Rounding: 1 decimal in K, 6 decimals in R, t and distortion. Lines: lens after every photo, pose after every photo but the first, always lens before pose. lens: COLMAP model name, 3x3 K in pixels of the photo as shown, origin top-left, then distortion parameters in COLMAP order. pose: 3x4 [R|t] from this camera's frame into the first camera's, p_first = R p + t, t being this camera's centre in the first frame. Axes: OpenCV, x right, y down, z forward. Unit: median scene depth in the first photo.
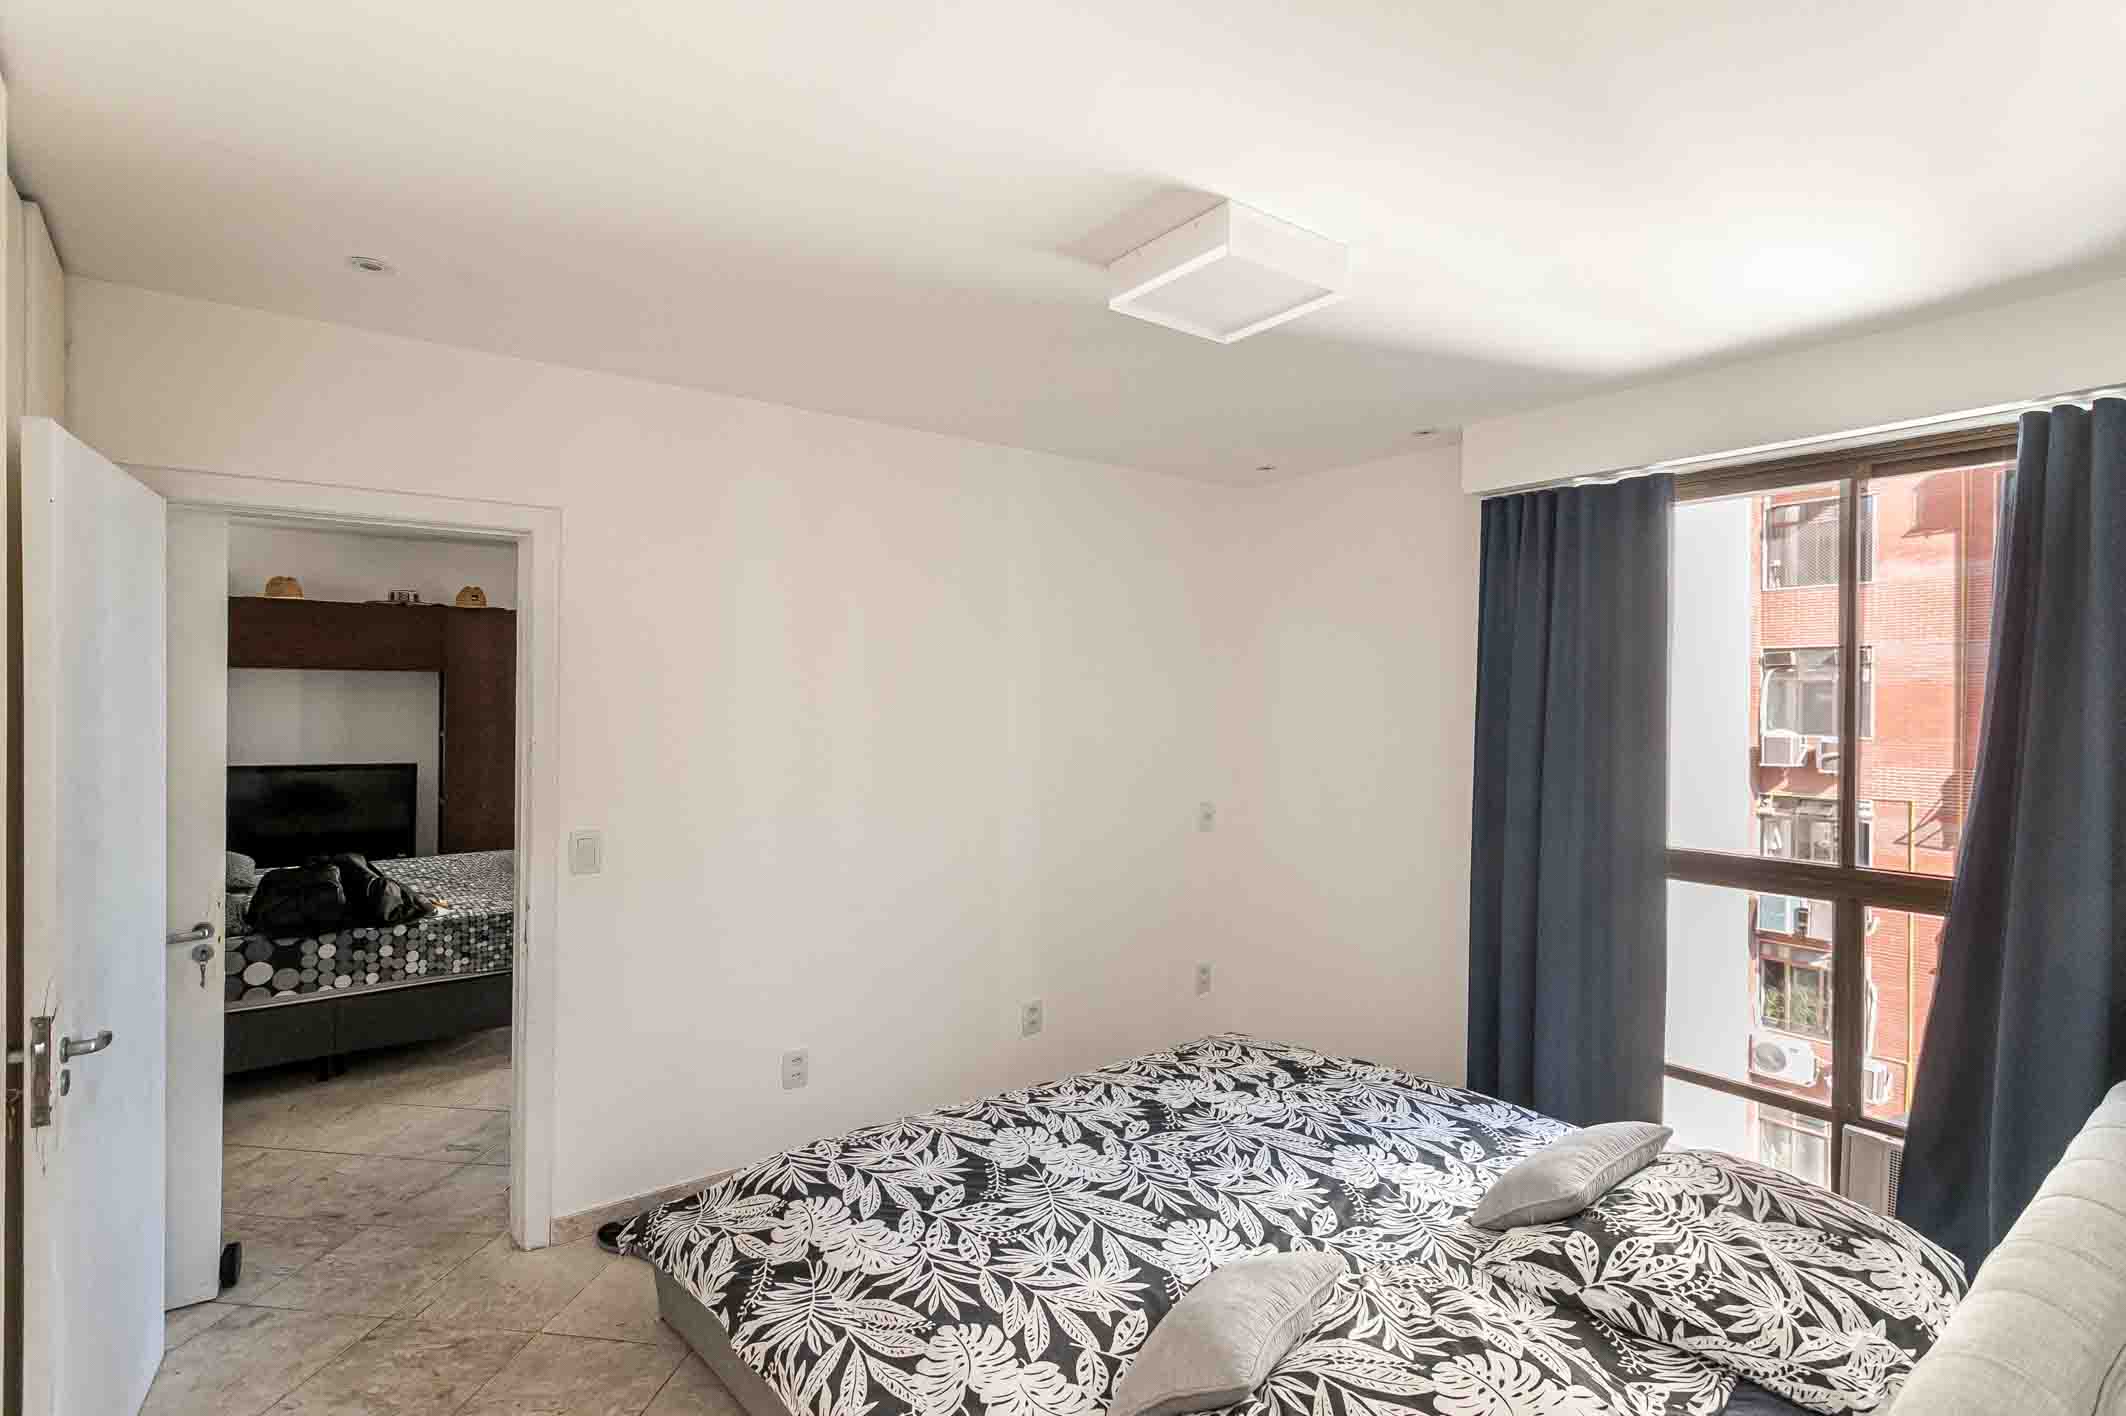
lens RADIAL K [[1006.9, 0, 1057.7], [0, 1006.9, 694.2], [0, 0, 1]] dist [0.001849, 0.000252]
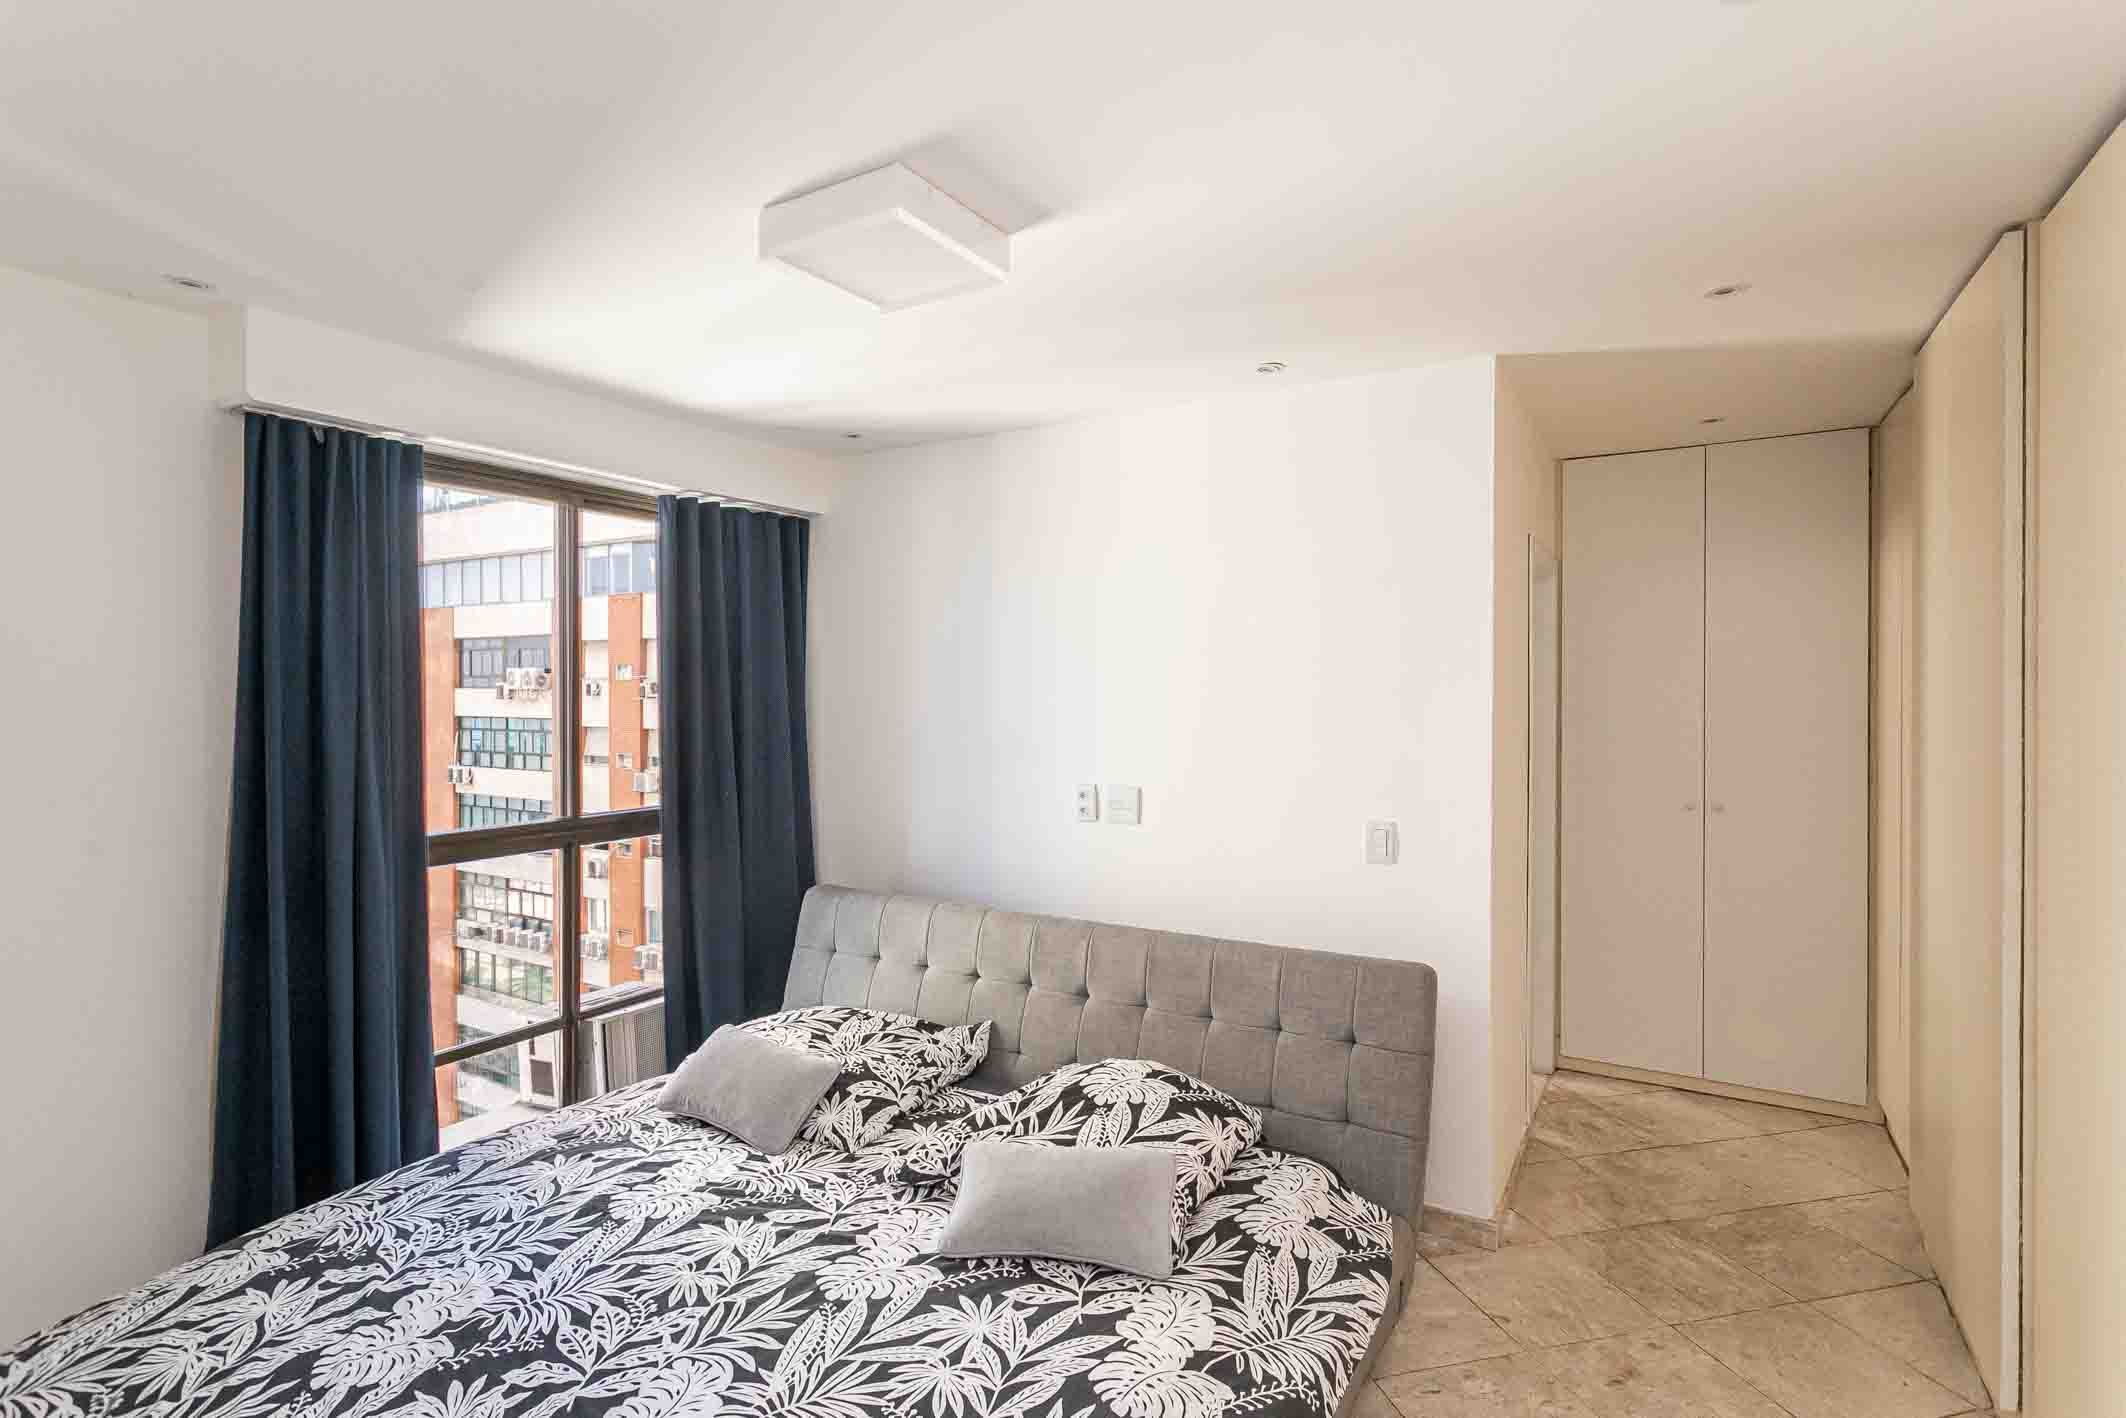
lens RADIAL K [[1006.9, 0, 1057.7], [0, 1006.9, 695.2], [0, 0, 1]] dist [0.001849, 0.000252]
pose [[-0.362505, -0.009612, 0.931932, -0.654676], [-0.004158, 0.999954, 0.008696, 0.008451], [-0.931973, -0.000723, -0.362528, 1.000131]]
